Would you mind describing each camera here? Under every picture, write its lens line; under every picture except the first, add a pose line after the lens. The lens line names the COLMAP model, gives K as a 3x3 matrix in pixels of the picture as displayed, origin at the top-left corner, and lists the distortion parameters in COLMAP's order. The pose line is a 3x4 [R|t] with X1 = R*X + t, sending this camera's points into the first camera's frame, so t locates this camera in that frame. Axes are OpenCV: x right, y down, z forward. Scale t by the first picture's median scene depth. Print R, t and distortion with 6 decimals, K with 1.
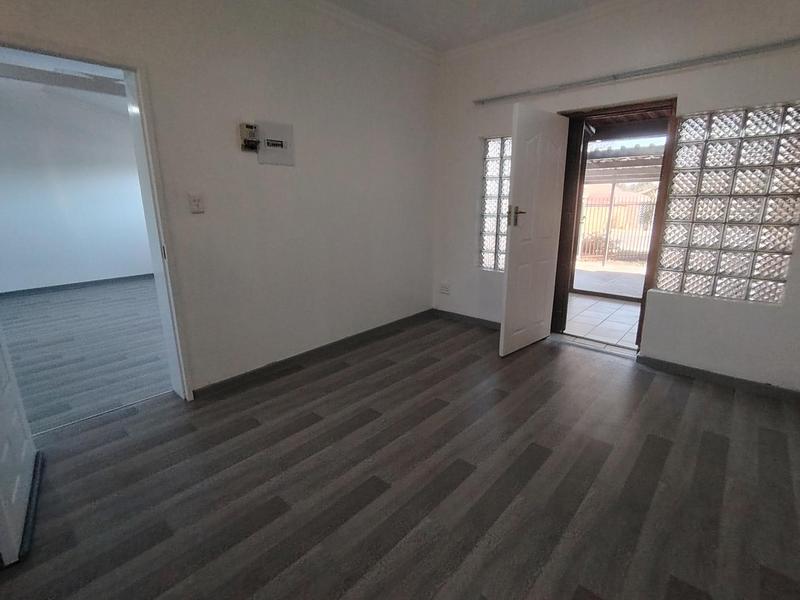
lens RADIAL K [[392.4, 0, 399.7], [0, 392.4, 290.9], [0, 0, 1]] dist [0.000959, 0.000646]
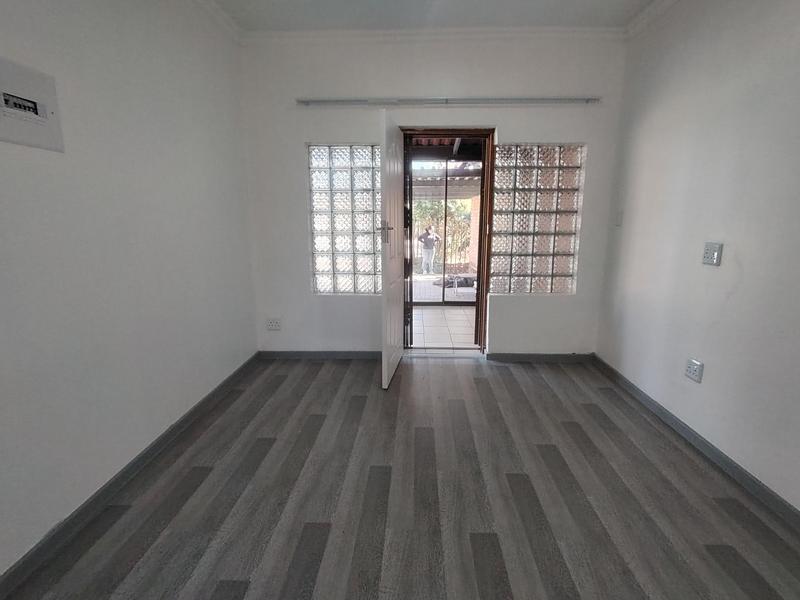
lens RADIAL K [[394.1, 0, 413.4], [0, 394.1, 287.3], [0, 0, 1]] dist [0.001208, 0.000350]
pose [[0.758177, -0.114189, 0.641972, -0.250005], [0.145670, 0.989325, 0.003935, -0.056878], [-0.635569, 0.090533, 0.766718, 0.260797]]
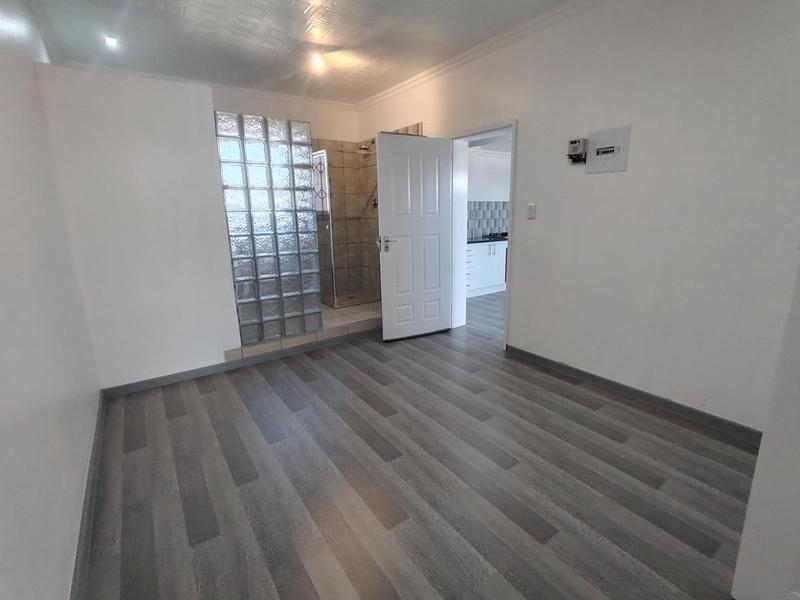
lens RADIAL K [[380.3, 0, 413.7], [0, 380.3, 299.1], [0, 0, 1]] dist [-0.000979, -0.000017]
pose [[-0.210377, 0.239516, -0.947826, 0.652862], [-0.206294, 0.936816, 0.282523, -0.174874], [0.955607, 0.254967, -0.147673, 0.678508]]
